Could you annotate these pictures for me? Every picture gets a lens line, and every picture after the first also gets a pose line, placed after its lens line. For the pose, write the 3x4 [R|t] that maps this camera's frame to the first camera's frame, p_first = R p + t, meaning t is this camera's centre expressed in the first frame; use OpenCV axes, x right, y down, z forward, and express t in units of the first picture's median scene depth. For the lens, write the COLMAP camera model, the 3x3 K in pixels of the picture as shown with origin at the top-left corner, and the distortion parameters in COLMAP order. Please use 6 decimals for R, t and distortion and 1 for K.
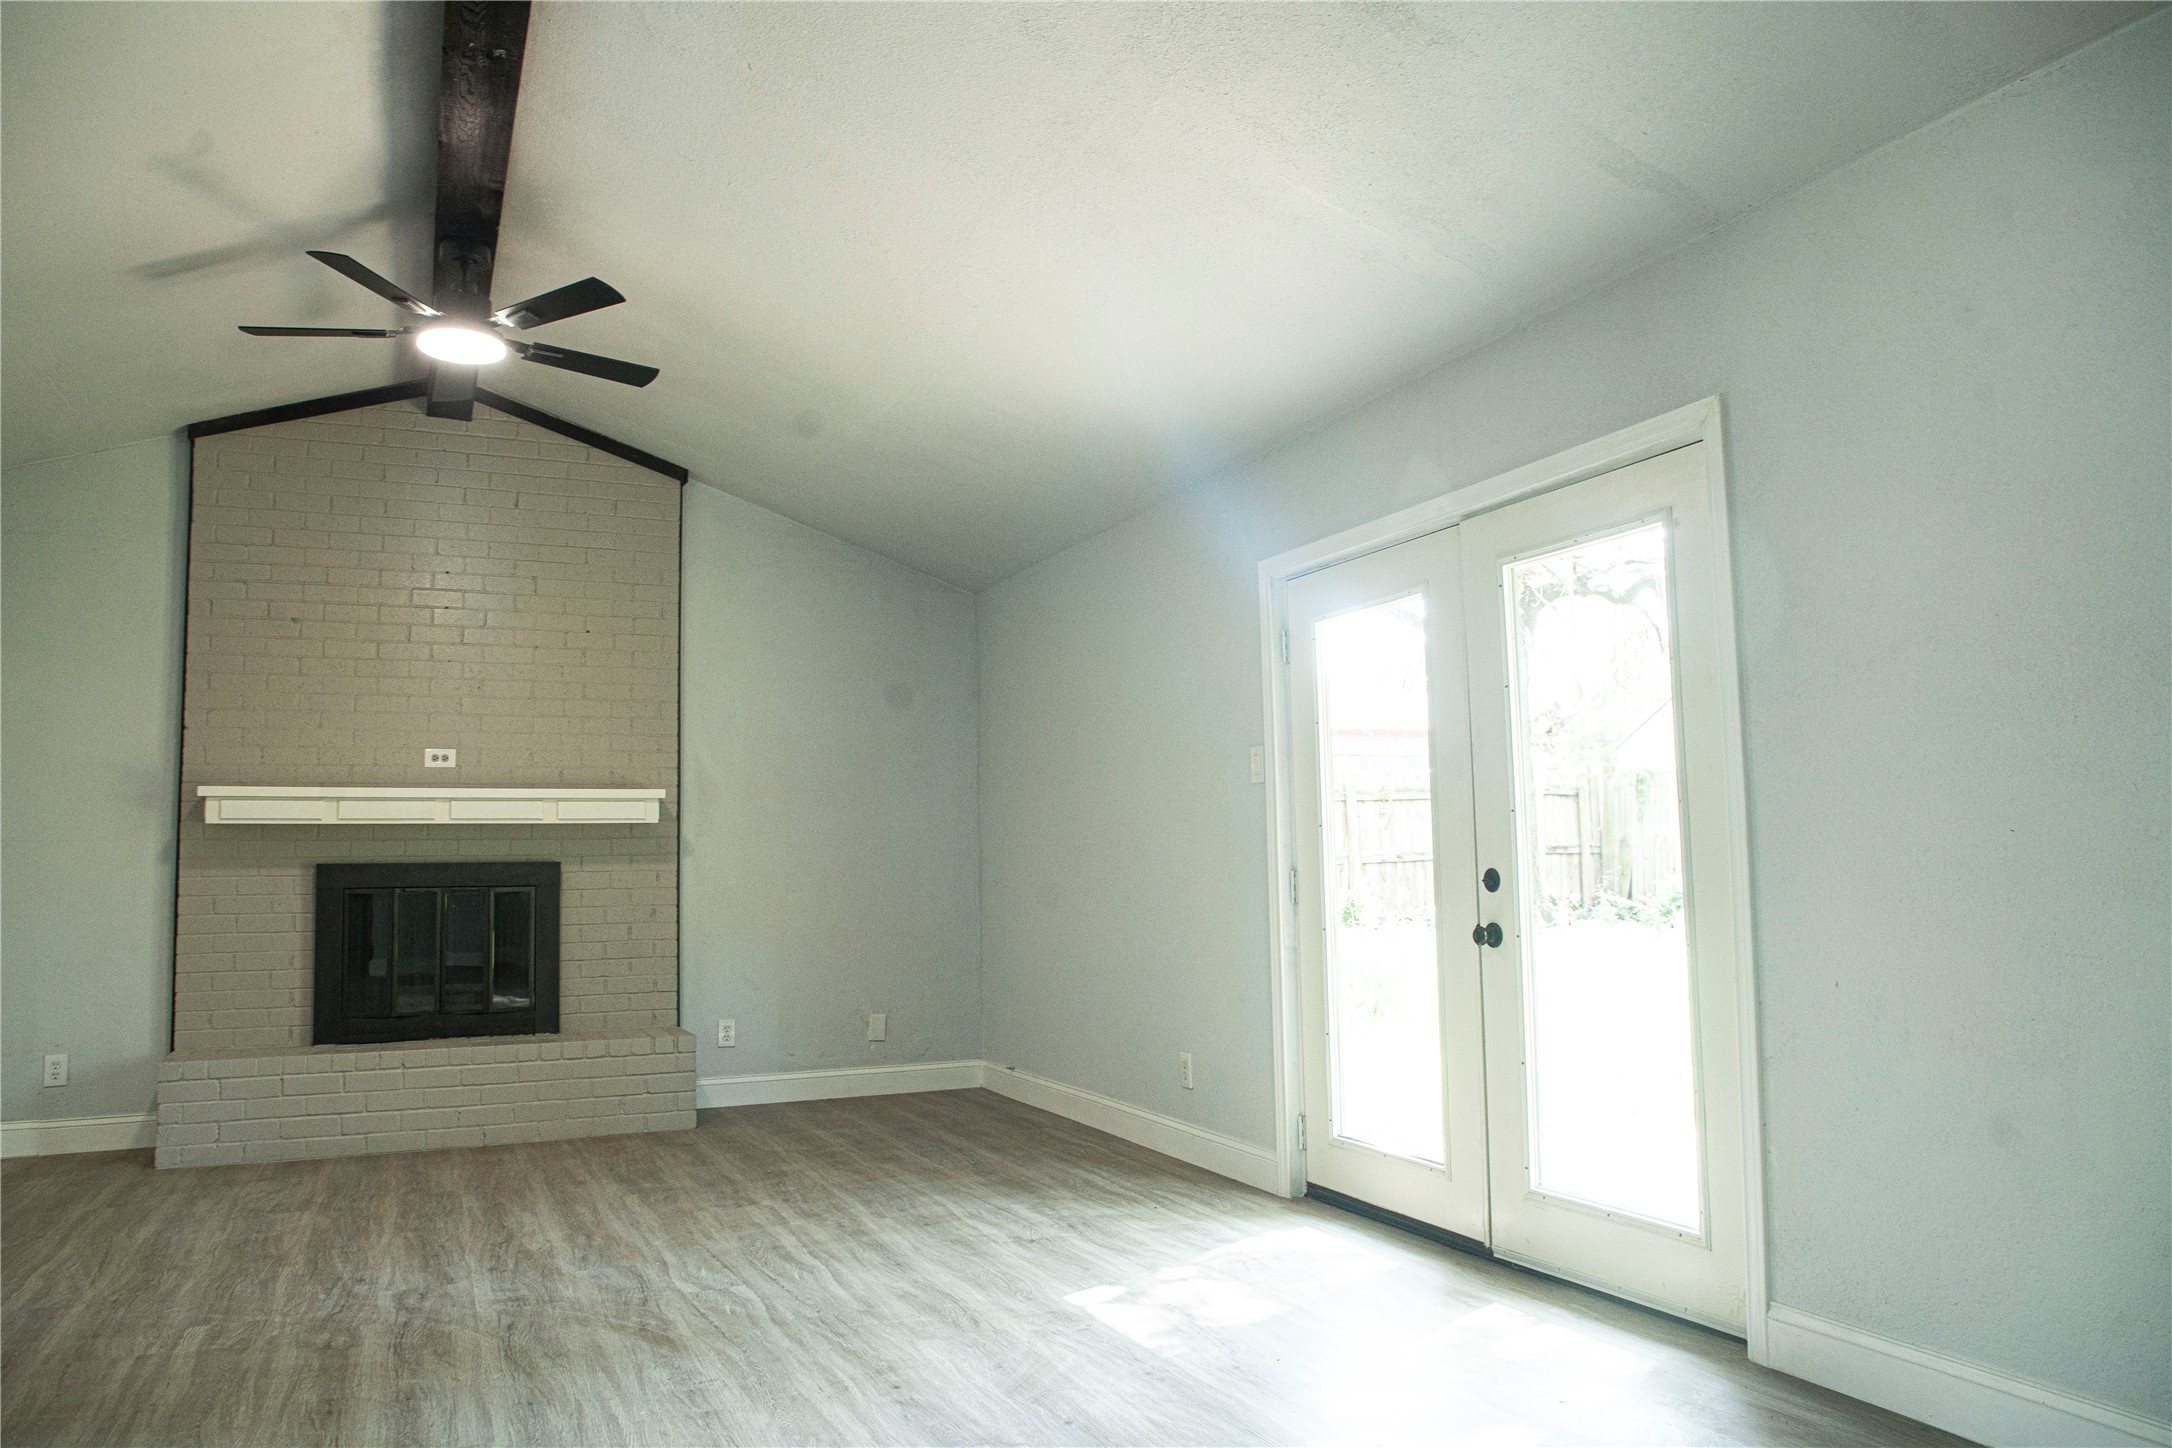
lens RADIAL K [[1477.6, 0, 1086.0], [0, 1477.6, 724.0], [0, 0, 1]] dist [-0.078229, 0.045913]
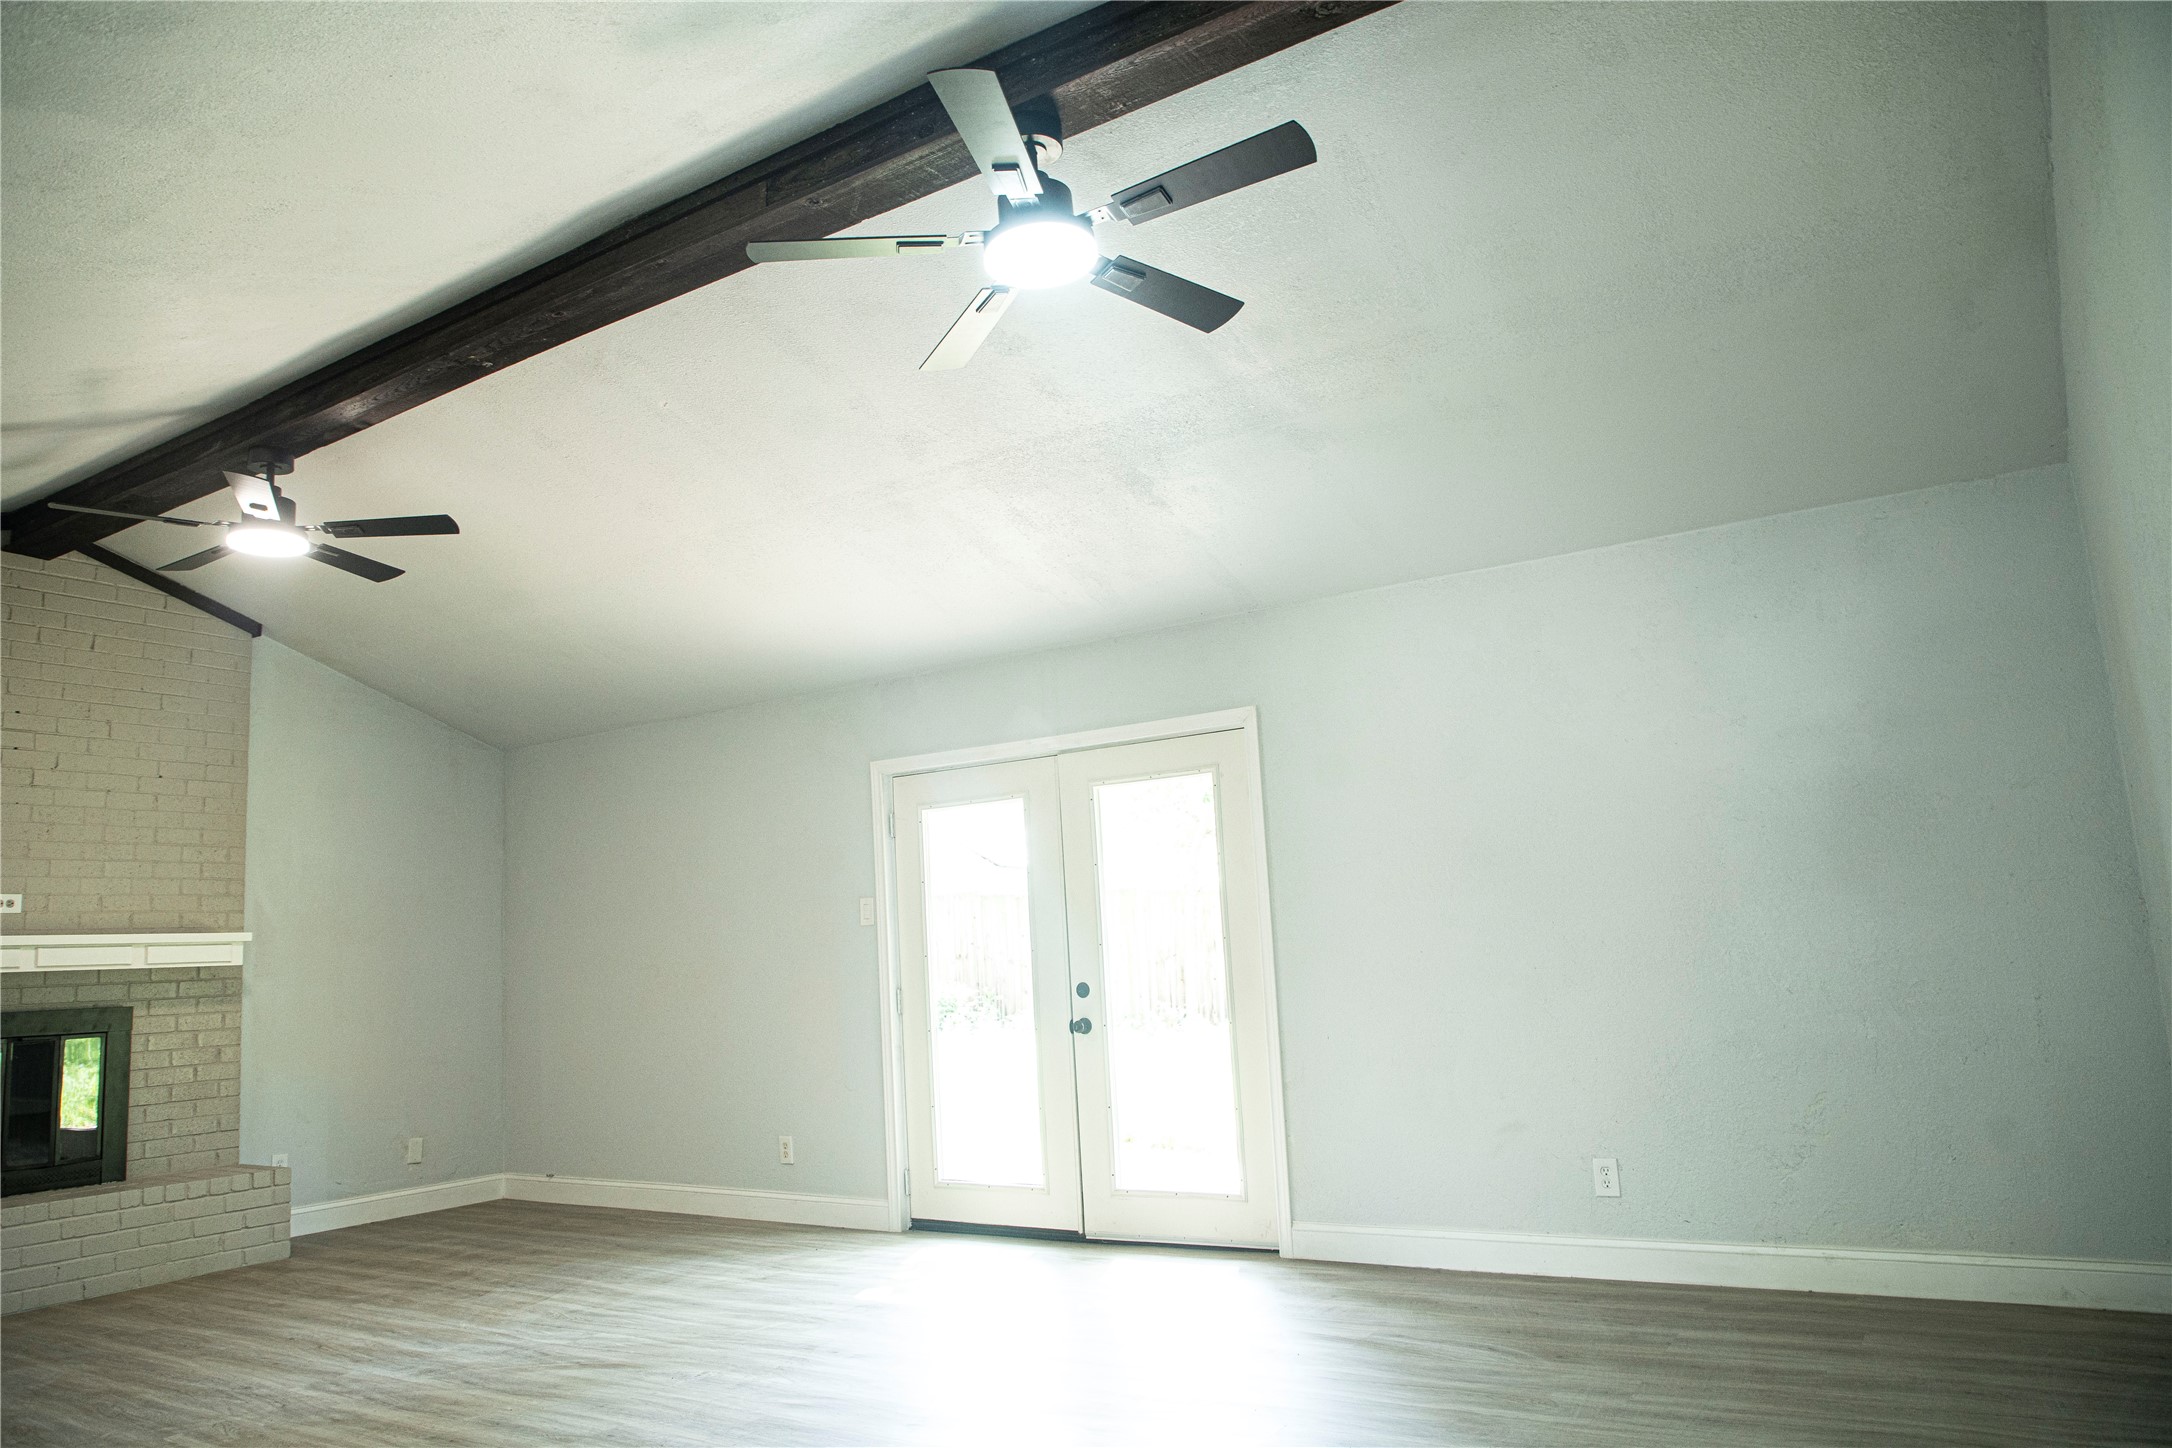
lens RADIAL K [[1477.6, 0, 1086.0], [0, 1477.6, 724.0], [0, 0, 1]] dist [-0.078229, 0.045913]
pose [[0.837932, 0.058106, 0.542673, -0.392050], [-0.015013, 0.996394, -0.083505, -0.029080], [-0.545569, 0.061825, 0.835783, -0.211882]]
